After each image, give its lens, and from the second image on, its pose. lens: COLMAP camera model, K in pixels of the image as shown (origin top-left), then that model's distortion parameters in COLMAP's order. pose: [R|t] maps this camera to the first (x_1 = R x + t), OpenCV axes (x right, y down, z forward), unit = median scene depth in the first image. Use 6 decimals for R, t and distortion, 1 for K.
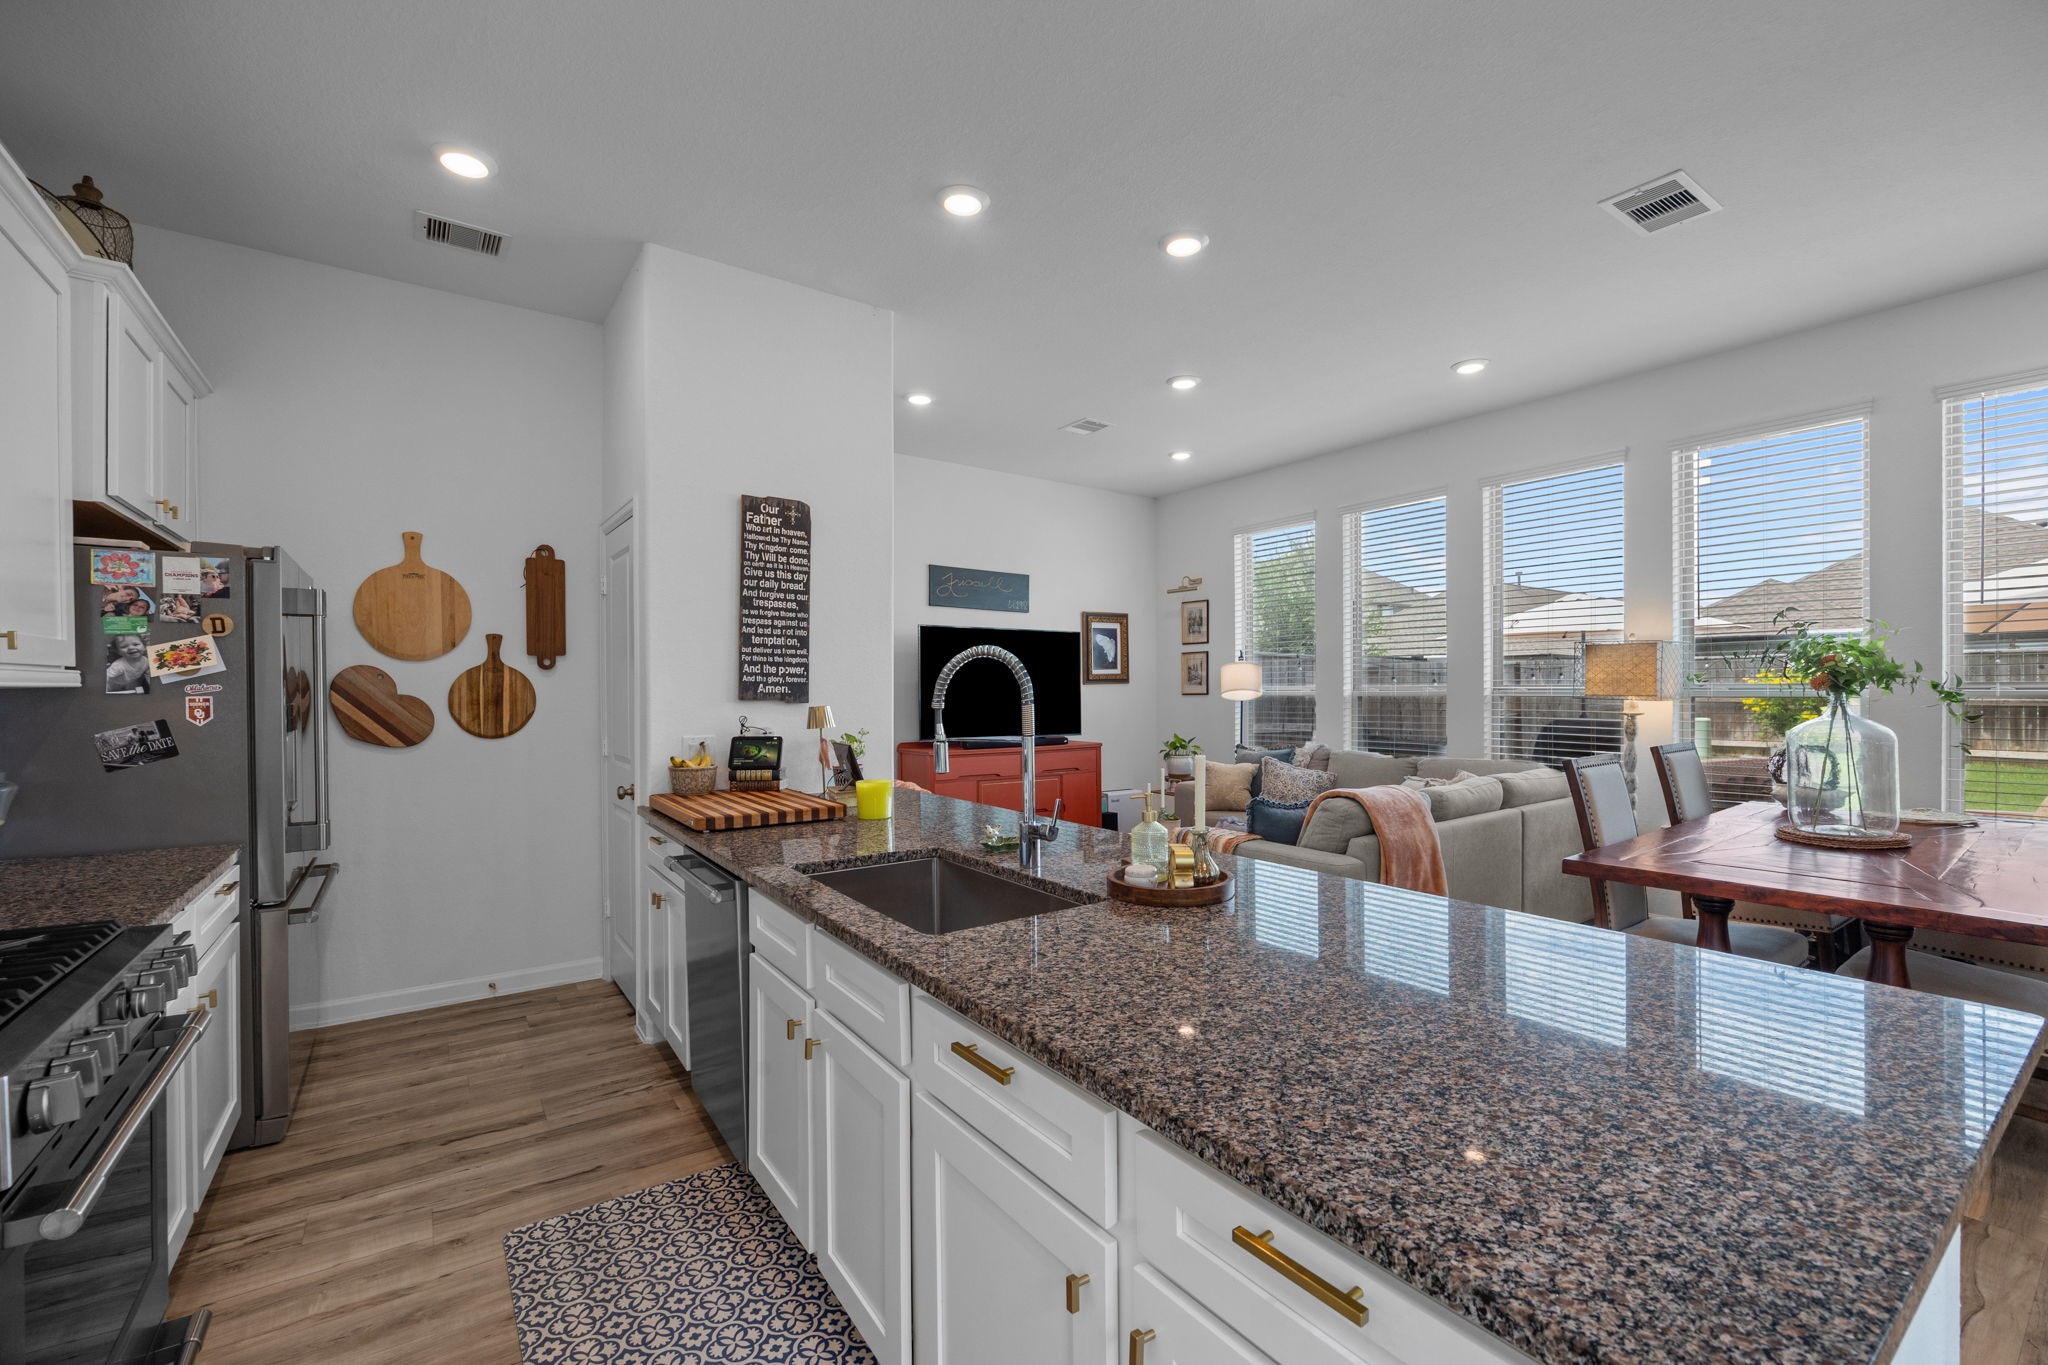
lens RADIAL K [[863.4, 0, 1018.7], [0, 863.4, 691.1], [0, 0, 1]] dist [-0.011470, -0.000251]
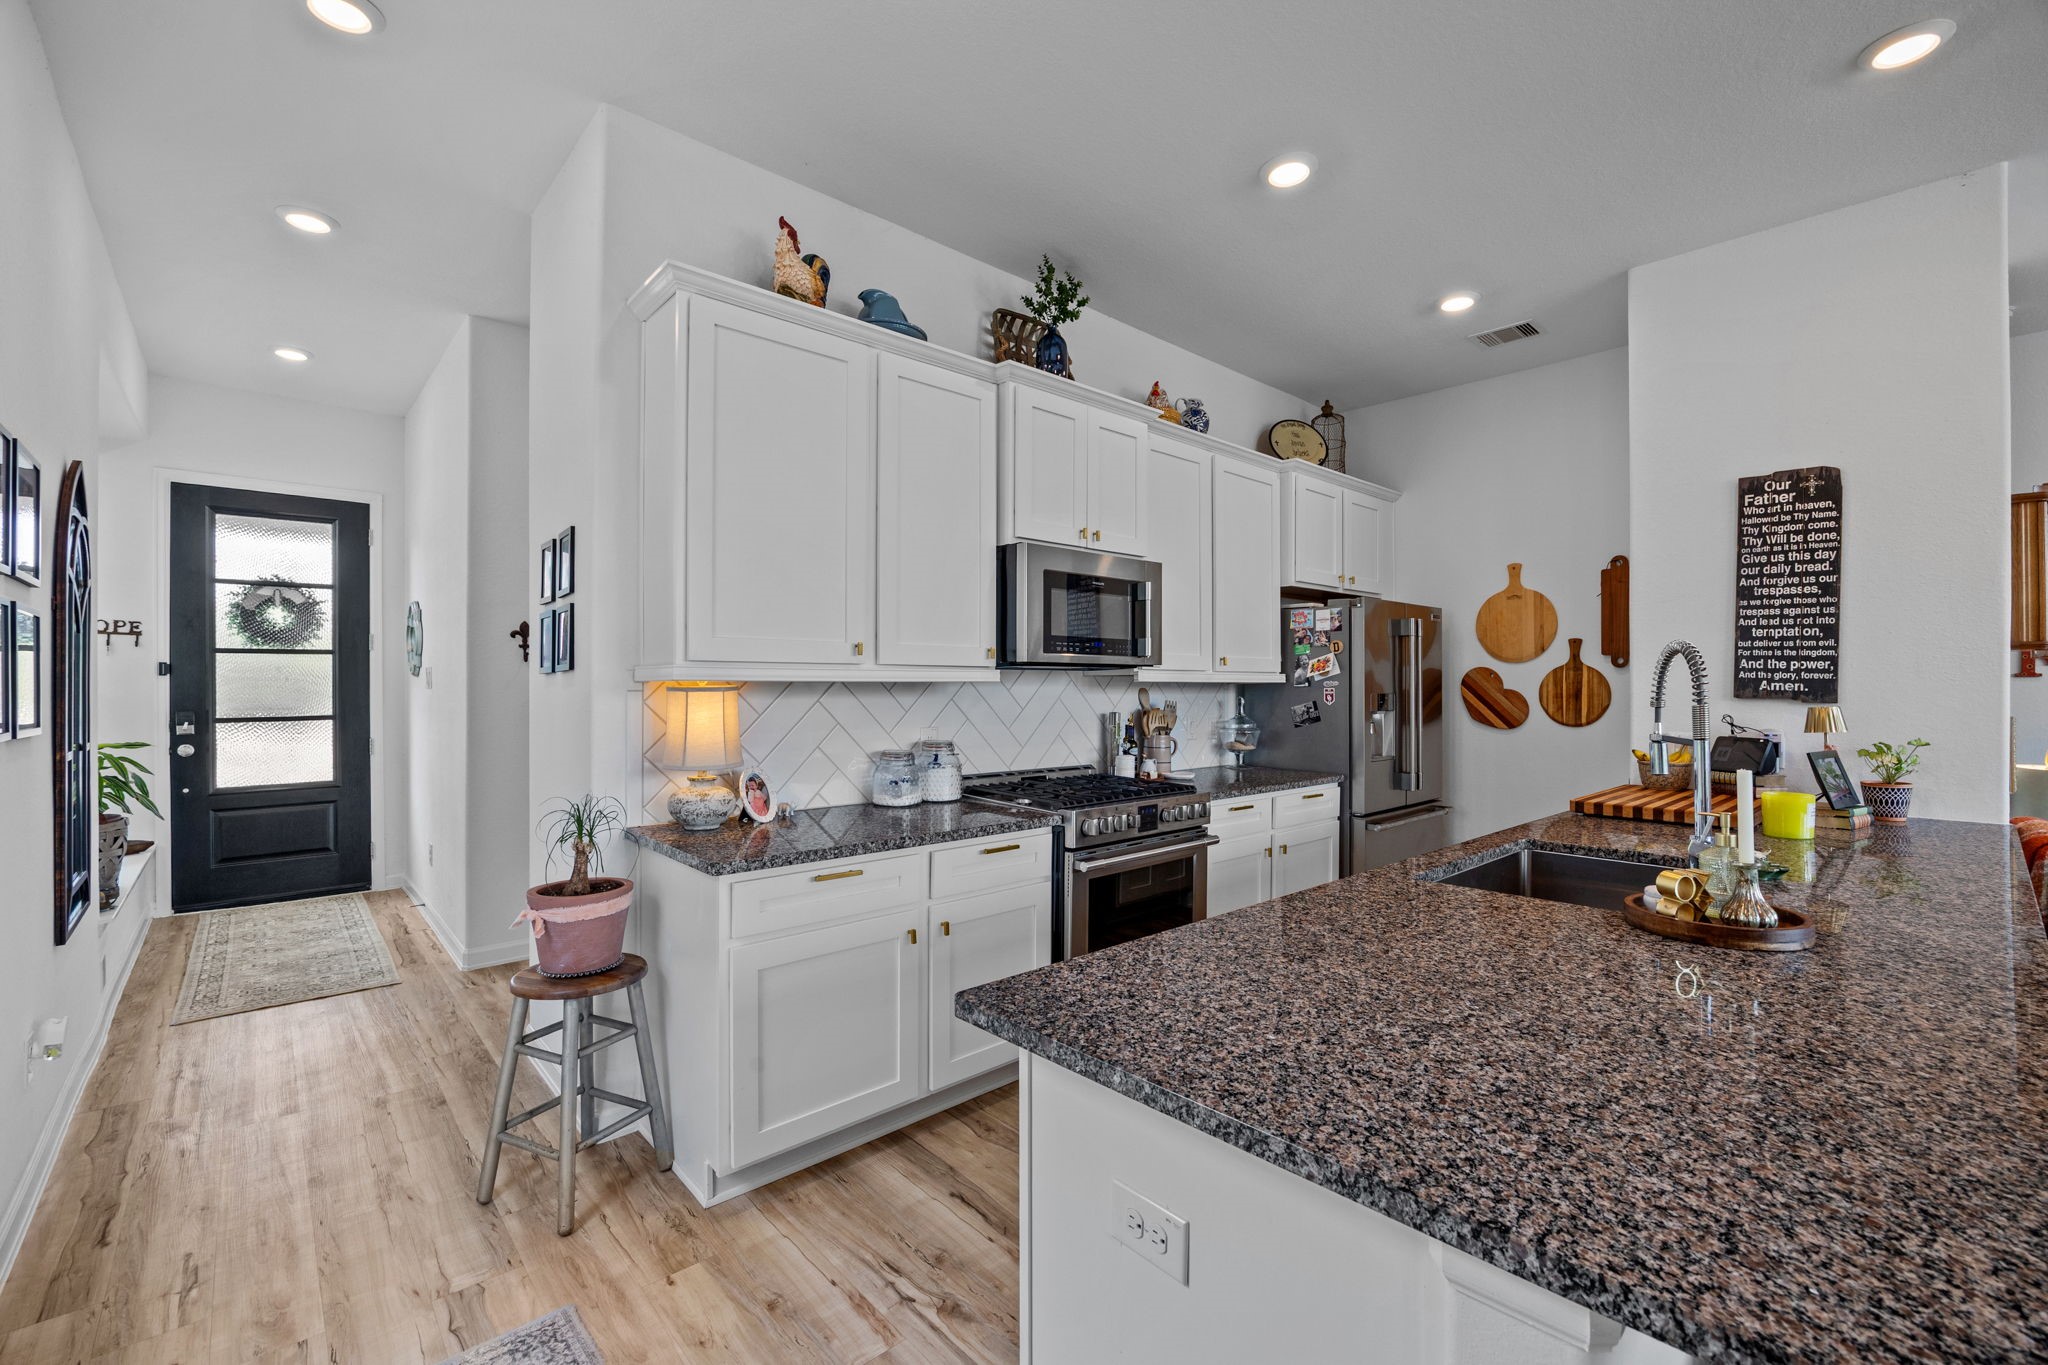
lens RADIAL K [[863.4, 0, 1044.0], [0, 863.4, 683.1], [0, 0, 1]] dist [-0.011470, -0.000251]
pose [[0.124865, 0.003049, -0.992169, 0.496221], [-0.006493, 0.999976, 0.002256, -0.002797], [0.992152, 0.006160, 0.124882, 0.133401]]
